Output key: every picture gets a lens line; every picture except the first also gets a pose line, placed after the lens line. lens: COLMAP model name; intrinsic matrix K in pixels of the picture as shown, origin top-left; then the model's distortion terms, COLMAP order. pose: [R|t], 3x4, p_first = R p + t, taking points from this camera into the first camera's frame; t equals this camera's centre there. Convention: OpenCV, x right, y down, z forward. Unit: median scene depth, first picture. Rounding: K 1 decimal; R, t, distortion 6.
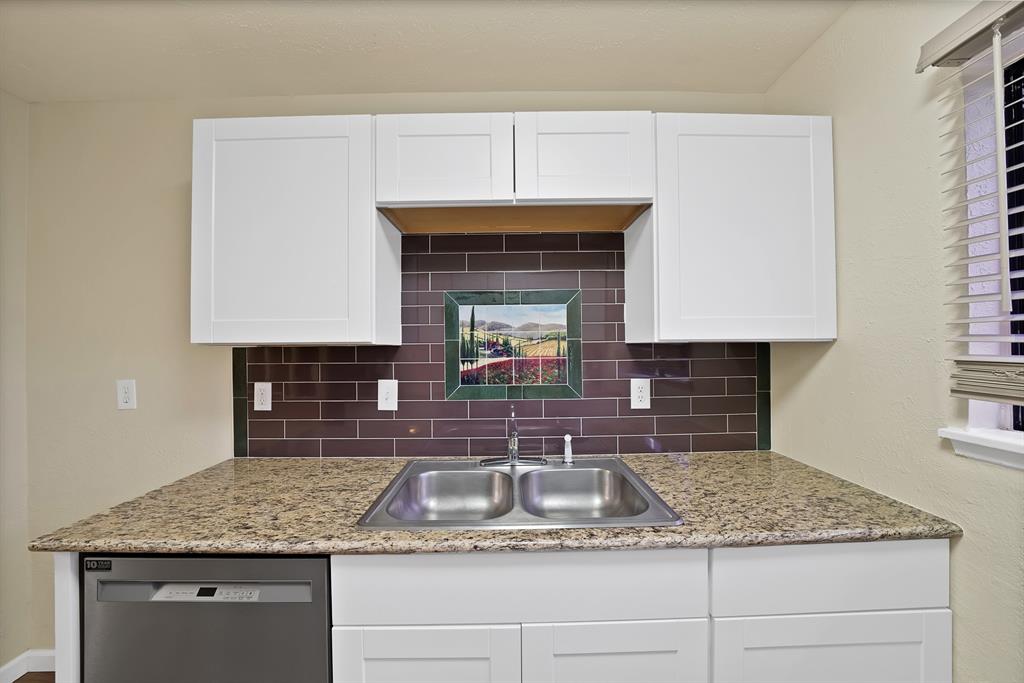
lens RADIAL K [[370.8, 0, 513.9], [0, 370.8, 341.5], [0, 0, 1]] dist [-0.014985, 0.000415]
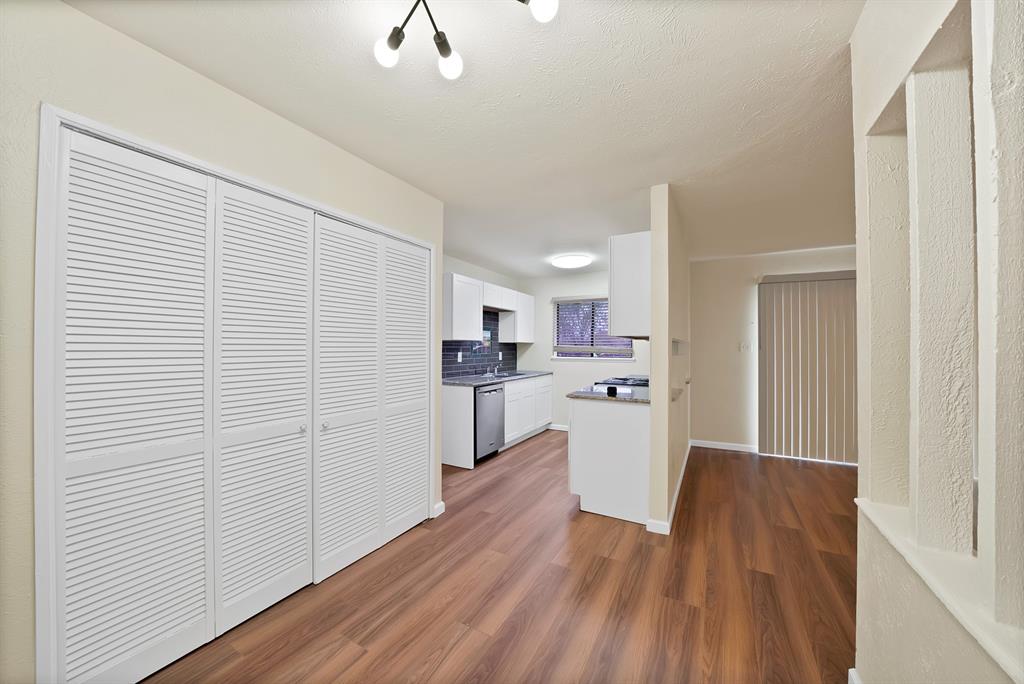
lens RADIAL K [[370.8, 0, 507.1], [0, 370.8, 341.2], [0, 0, 1]] dist [-0.014985, 0.000415]
pose [[0.491699, 0.028906, 0.870285, -2.898310], [-0.017182, 0.999576, -0.023492, 0.077273], [-0.870596, -0.003402, 0.491988, -0.905660]]
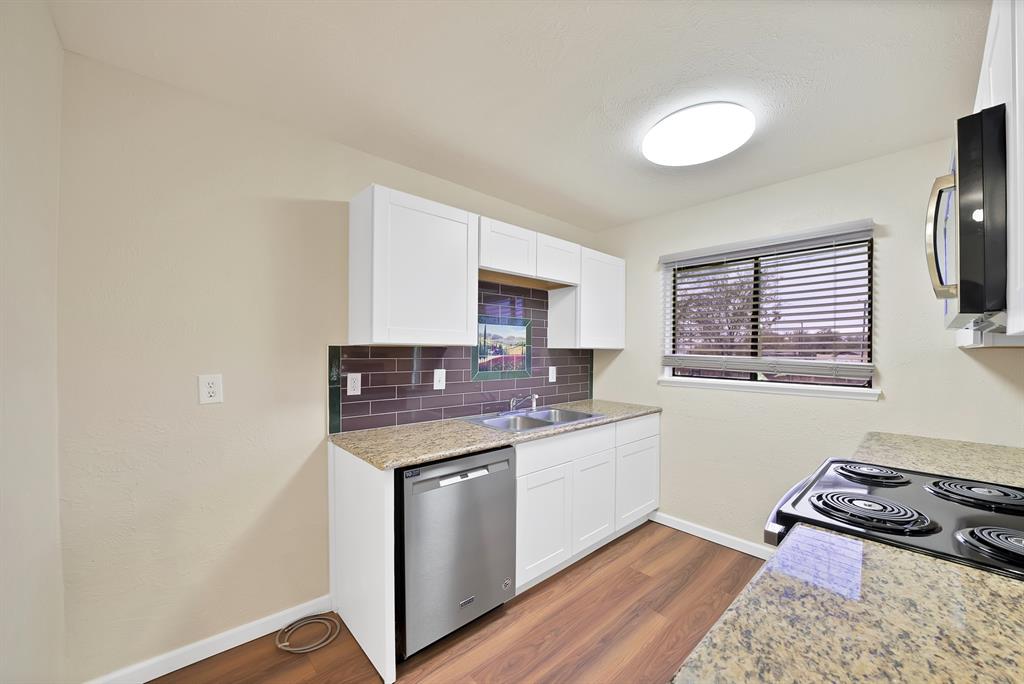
lens RADIAL K [[370.8, 0, 512.7], [0, 370.8, 349.7], [0, 0, 1]] dist [-0.014985, 0.000415]
pose [[0.752983, 0.017161, 0.657816, -1.119334], [-0.020392, 0.999788, -0.002740, 0.020533], [-0.657724, -0.011351, 0.753173, -0.345517]]
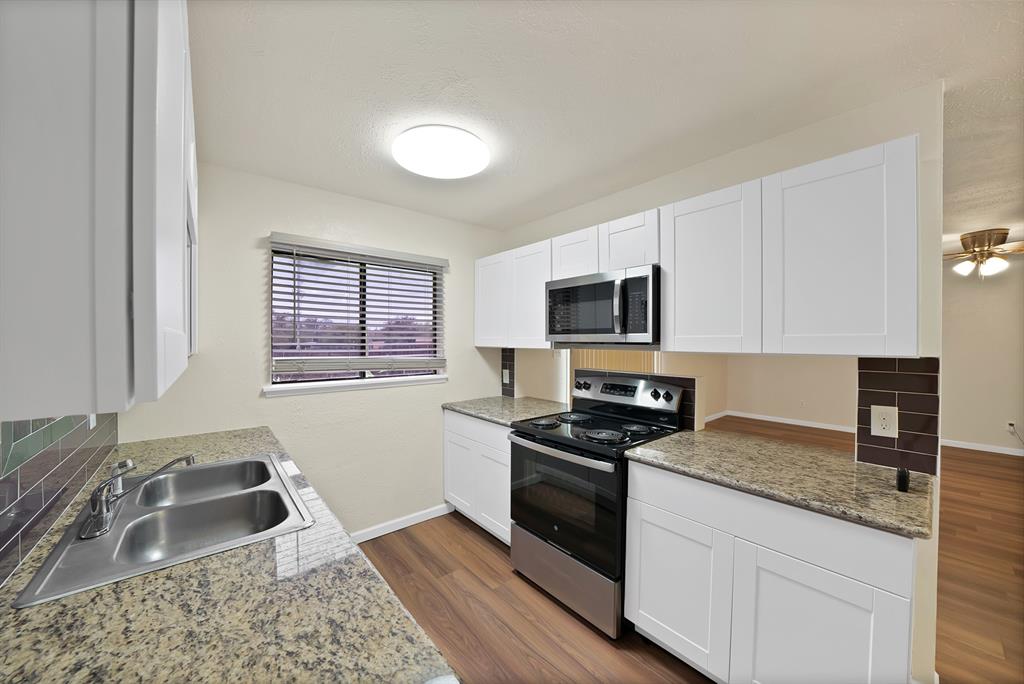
lens RADIAL K [[370.8, 0, 499.5], [0, 370.8, 342.4], [0, 0, 1]] dist [-0.014985, 0.000415]
pose [[-0.619787, 0.004587, 0.784756, -1.020554], [-0.001575, 0.999974, -0.007089, -0.029144], [-0.784768, -0.005629, -0.619764, 0.762691]]
